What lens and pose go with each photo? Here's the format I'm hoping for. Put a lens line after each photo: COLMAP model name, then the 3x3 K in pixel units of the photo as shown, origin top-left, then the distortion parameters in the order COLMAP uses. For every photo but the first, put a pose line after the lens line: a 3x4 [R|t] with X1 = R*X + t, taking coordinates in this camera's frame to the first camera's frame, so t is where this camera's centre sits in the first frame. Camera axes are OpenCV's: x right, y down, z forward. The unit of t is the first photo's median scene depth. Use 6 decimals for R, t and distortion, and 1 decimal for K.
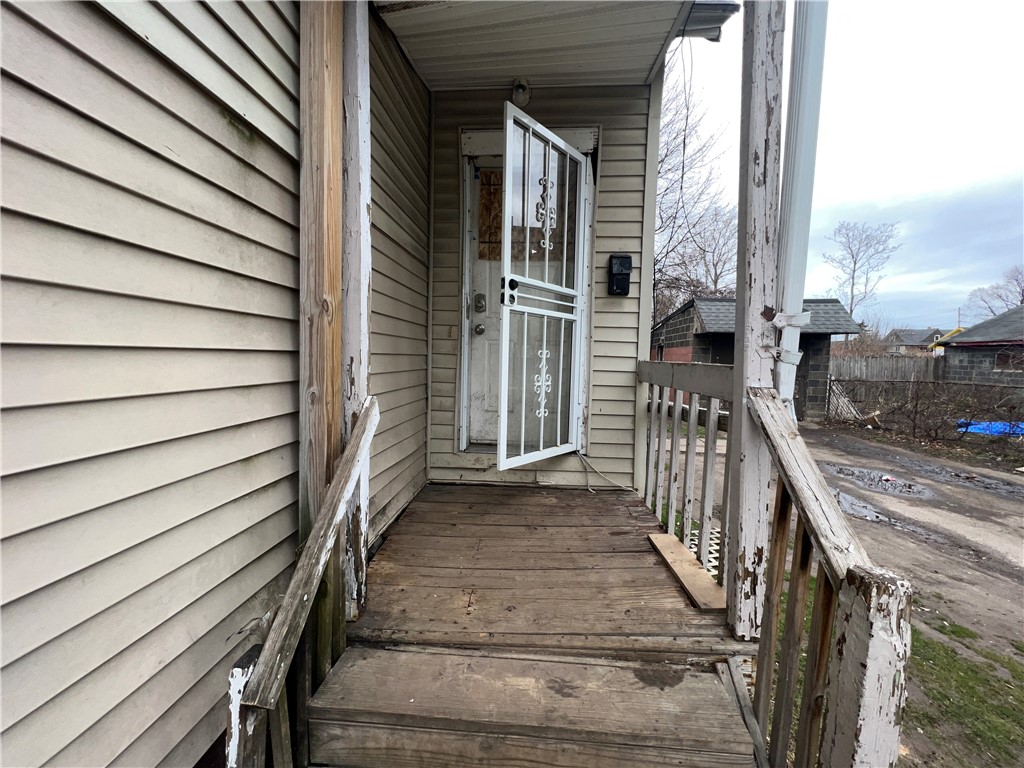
lens RADIAL K [[408.0, 0, 516.5], [0, 408.0, 382.9], [0, 0, 1]] dist [-0.002358, 0.000802]
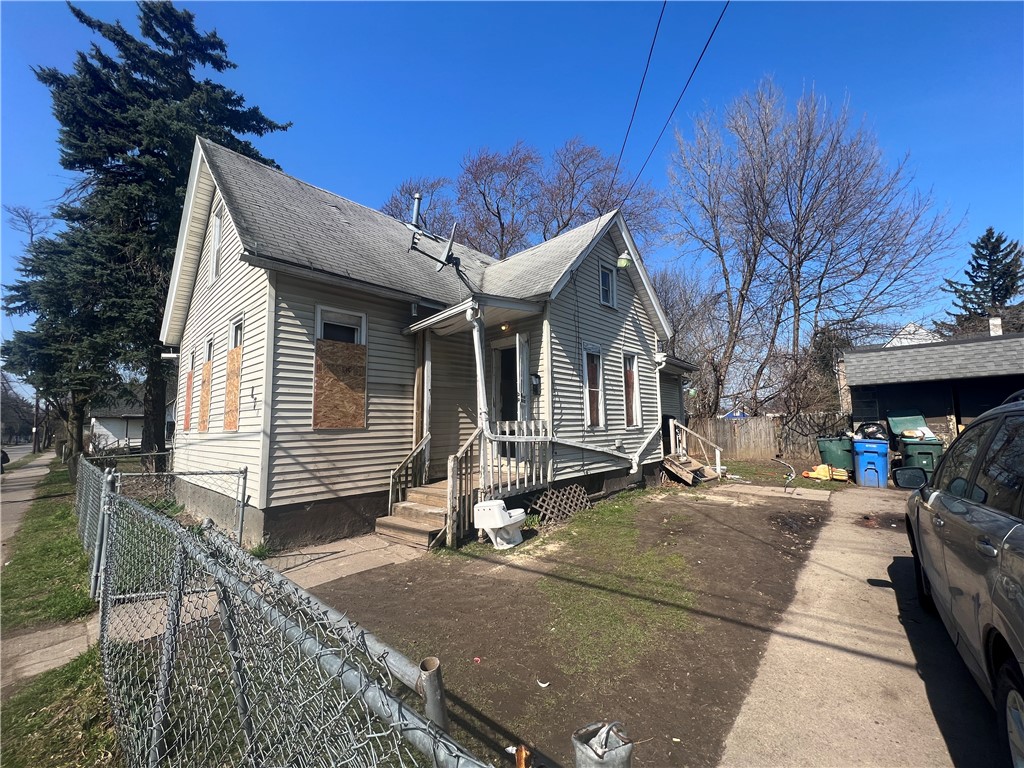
lens RADIAL K [[408.0, 0, 513.6], [0, 408.0, 384.3], [0, 0, 1]] dist [-0.002358, 0.000802]
pose [[0.787781, -0.092648, -0.608948, 1.776095], [-0.003987, 0.987835, -0.155452, 0.116063], [0.615943, 0.124890, 0.777828, -1.102061]]
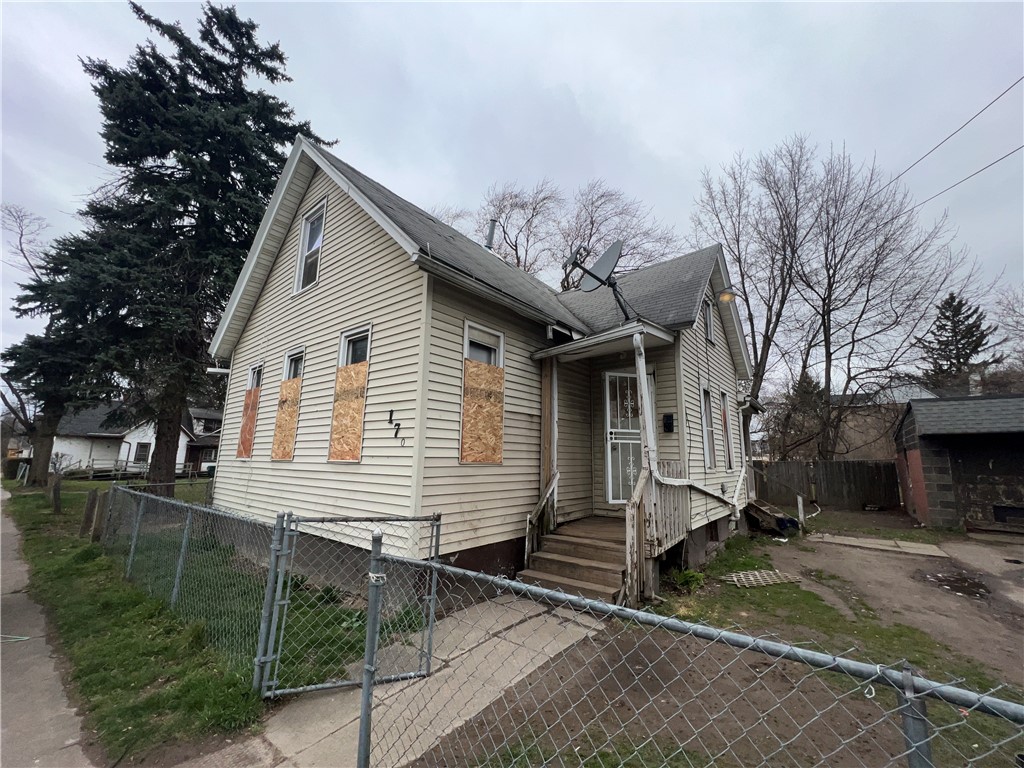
lens RADIAL K [[408.0, 0, 517.1], [0, 408.0, 385.7], [0, 0, 1]] dist [-0.002358, 0.000802]
pose [[0.828089, -0.103987, -0.550868, 0.888603], [-0.034272, 0.971417, -0.234893, 0.101618], [0.559548, 0.213392, 0.800855, -1.428312]]
